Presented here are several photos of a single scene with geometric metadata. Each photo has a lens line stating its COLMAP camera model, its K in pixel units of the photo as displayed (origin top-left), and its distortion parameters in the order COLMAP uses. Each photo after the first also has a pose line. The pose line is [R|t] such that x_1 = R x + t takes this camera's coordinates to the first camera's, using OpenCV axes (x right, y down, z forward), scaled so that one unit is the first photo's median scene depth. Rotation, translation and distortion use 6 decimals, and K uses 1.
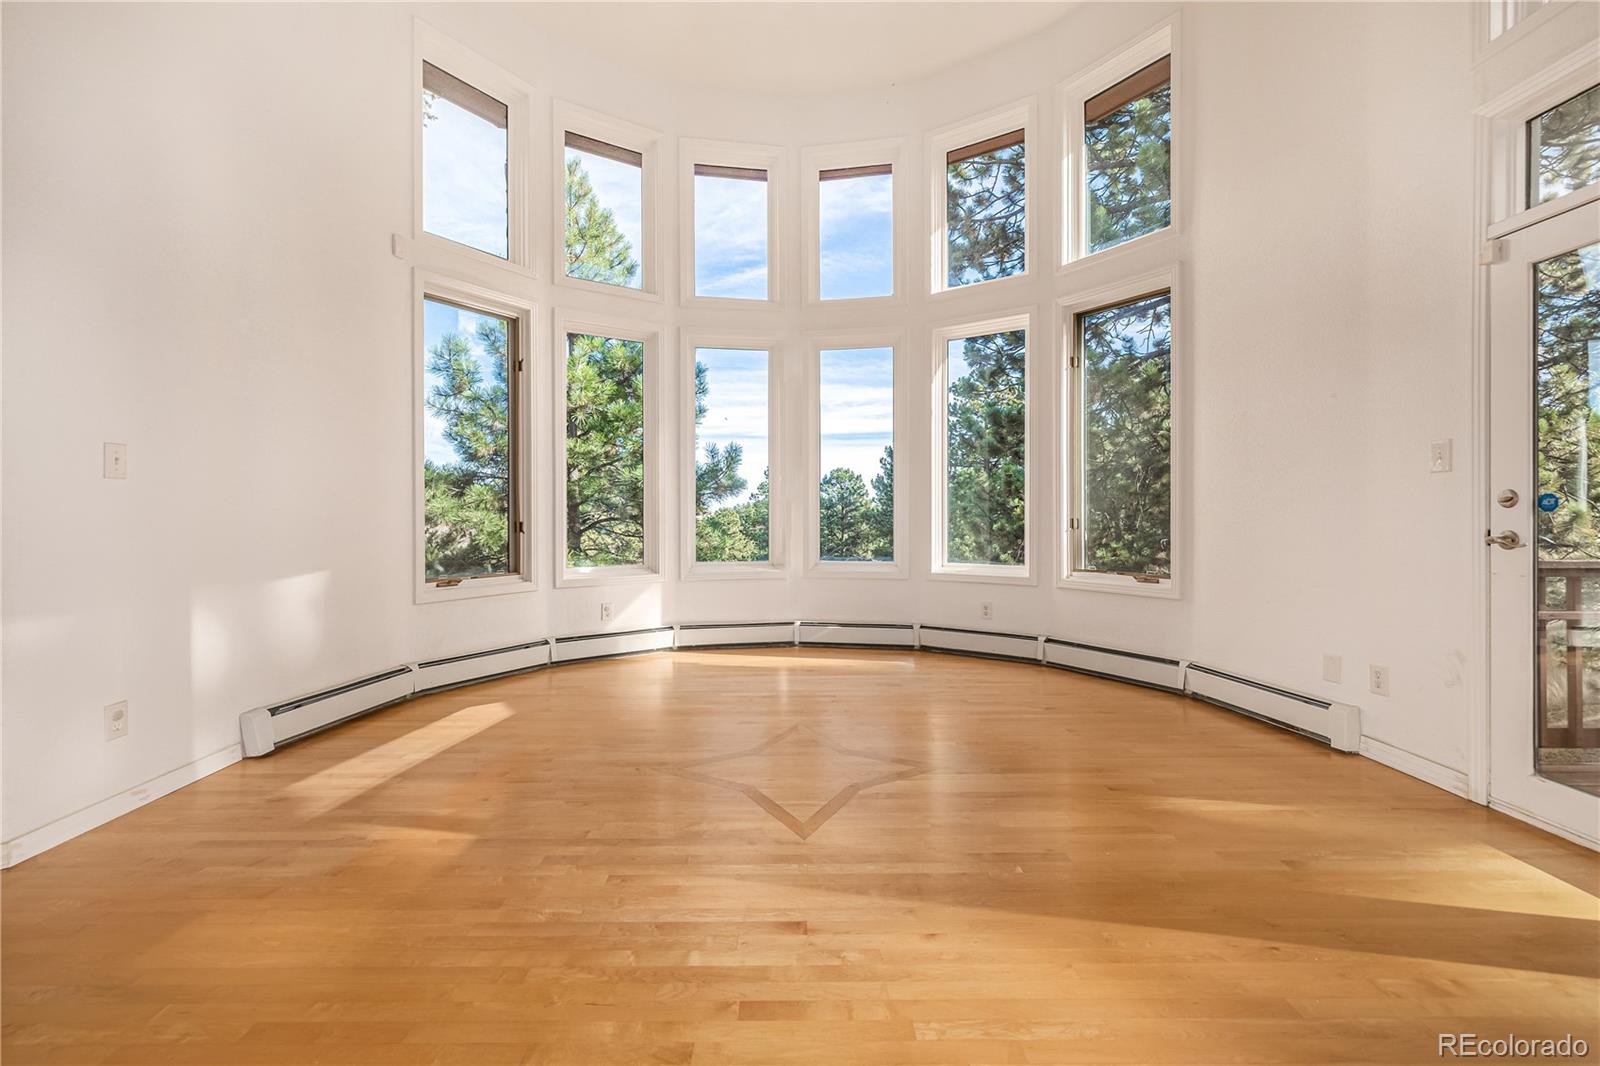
lens RADIAL K [[670.2, 0, 794.5], [0, 670.2, 523.3], [0, 0, 1]] dist [-0.000892, 0.000042]
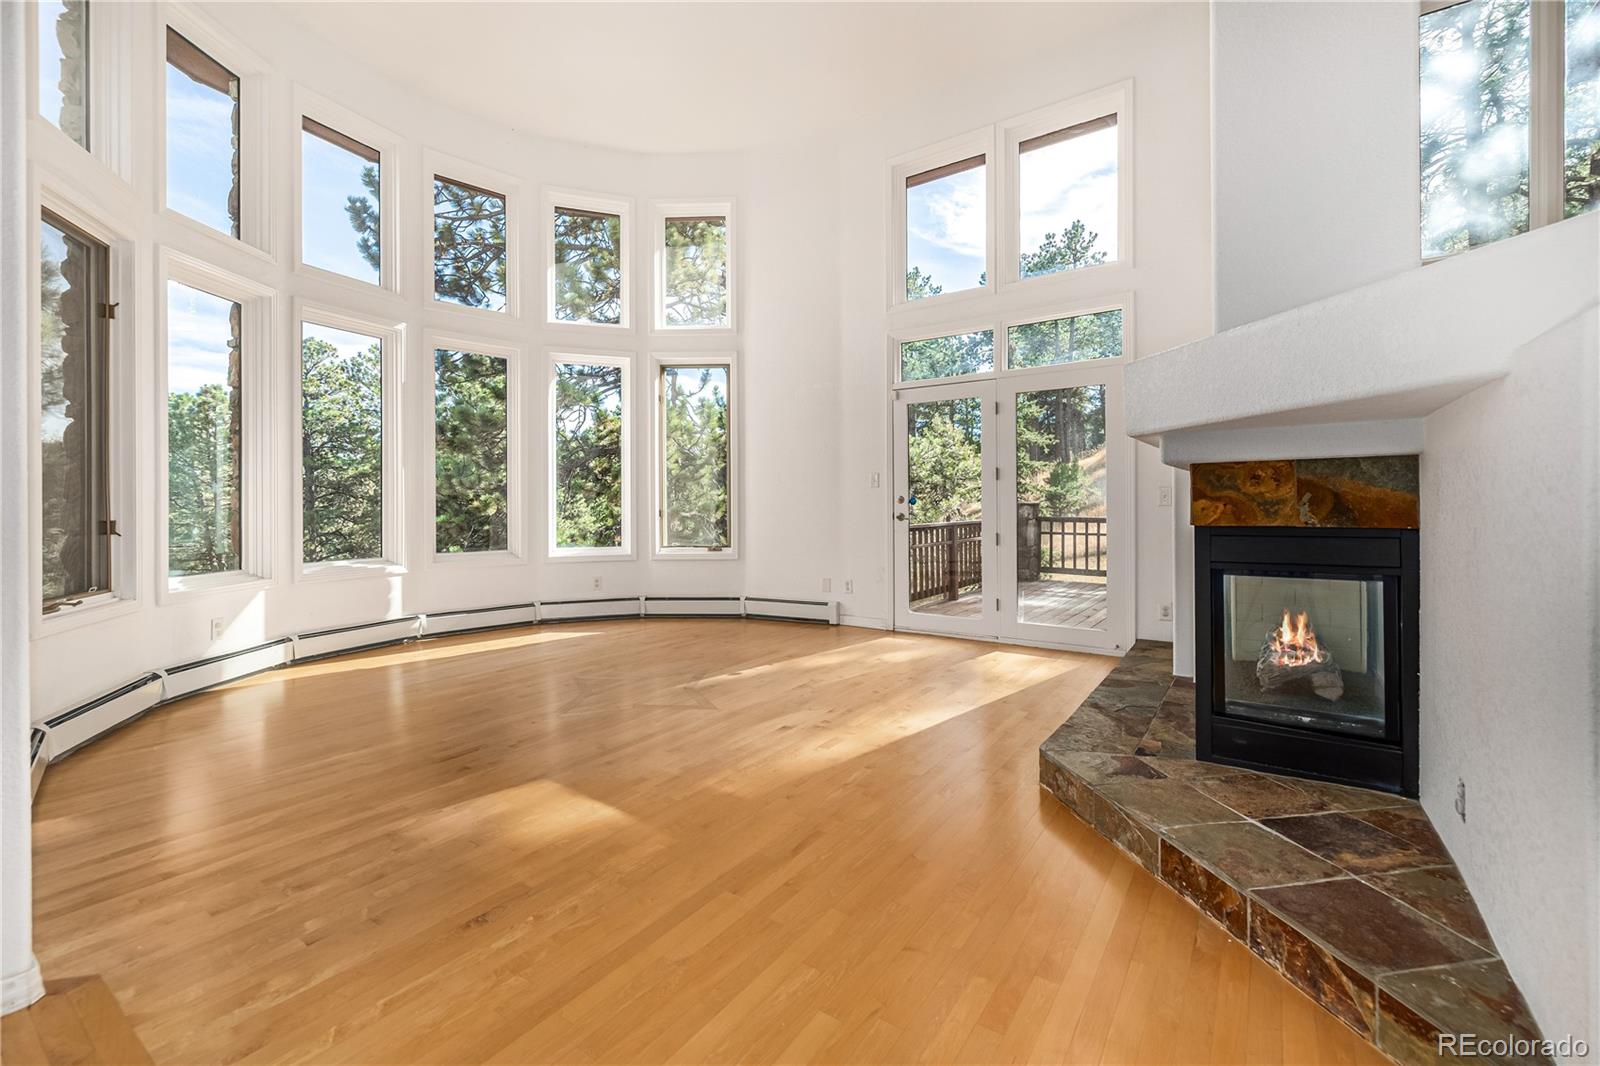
lens RADIAL K [[670.2, 0, 785.7], [0, 670.2, 507.5], [0, 0, 1]] dist [-0.000892, 0.000042]
pose [[0.590818, -0.005828, 0.806784, -0.568841], [0.015790, 0.999866, -0.004340, -0.001901], [-0.806650, 0.015303, 0.590831, -0.043360]]
